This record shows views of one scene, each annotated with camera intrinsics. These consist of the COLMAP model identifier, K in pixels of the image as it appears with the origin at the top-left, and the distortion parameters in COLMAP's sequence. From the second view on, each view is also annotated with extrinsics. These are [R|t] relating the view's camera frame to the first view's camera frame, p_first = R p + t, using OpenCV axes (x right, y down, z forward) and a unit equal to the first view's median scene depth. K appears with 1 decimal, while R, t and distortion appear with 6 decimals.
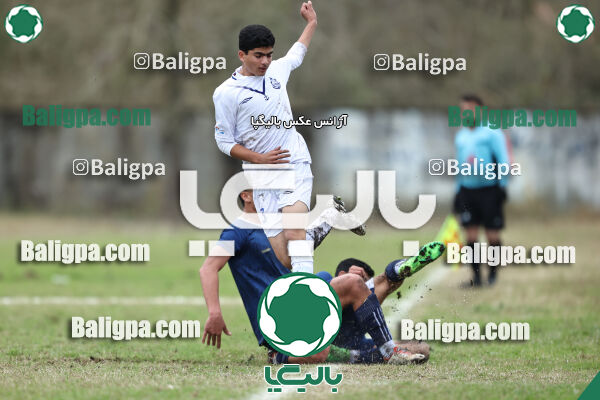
lens RADIAL K [[2247.0, 0, 300.0], [0, 2247.0, 200.0], [0, 0, 1]] dist [0.169139, 1.433843]
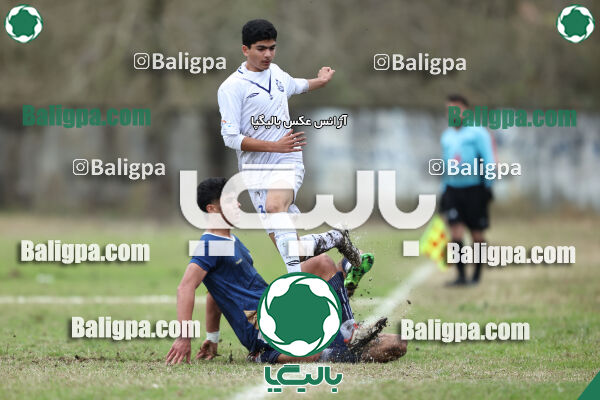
lens RADIAL K [[2247.0, 0, 300.0], [0, 2247.0, 200.0], [0, 0, 1]] dist [0.169139, 1.433843]
pose [[1.000000, -0.000940, -0.000318, 0.007171], [0.000940, 1.000000, -0.000015, 0.000450], [0.000318, 0.000015, 1.000000, -0.000619]]
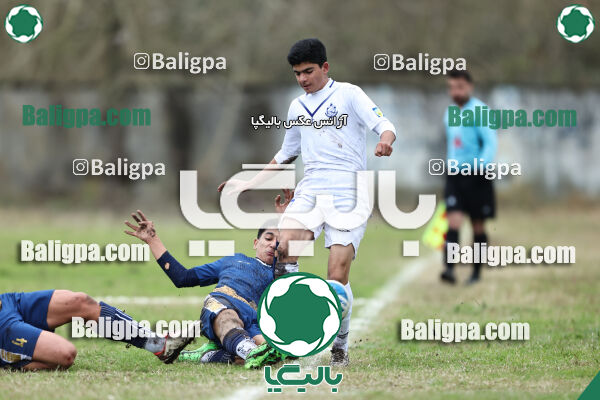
lens RADIAL K [[2234.6, 0, 299.9], [0, 2234.6, 179.6], [0, 0, 1]] dist [0.266668, 0.370133]
pose [[0.999999, -0.001453, -0.000803, 0.017465], [0.001446, 0.999956, -0.009287, 0.005283], [0.000817, 0.009286, 0.999957, 0.114131]]
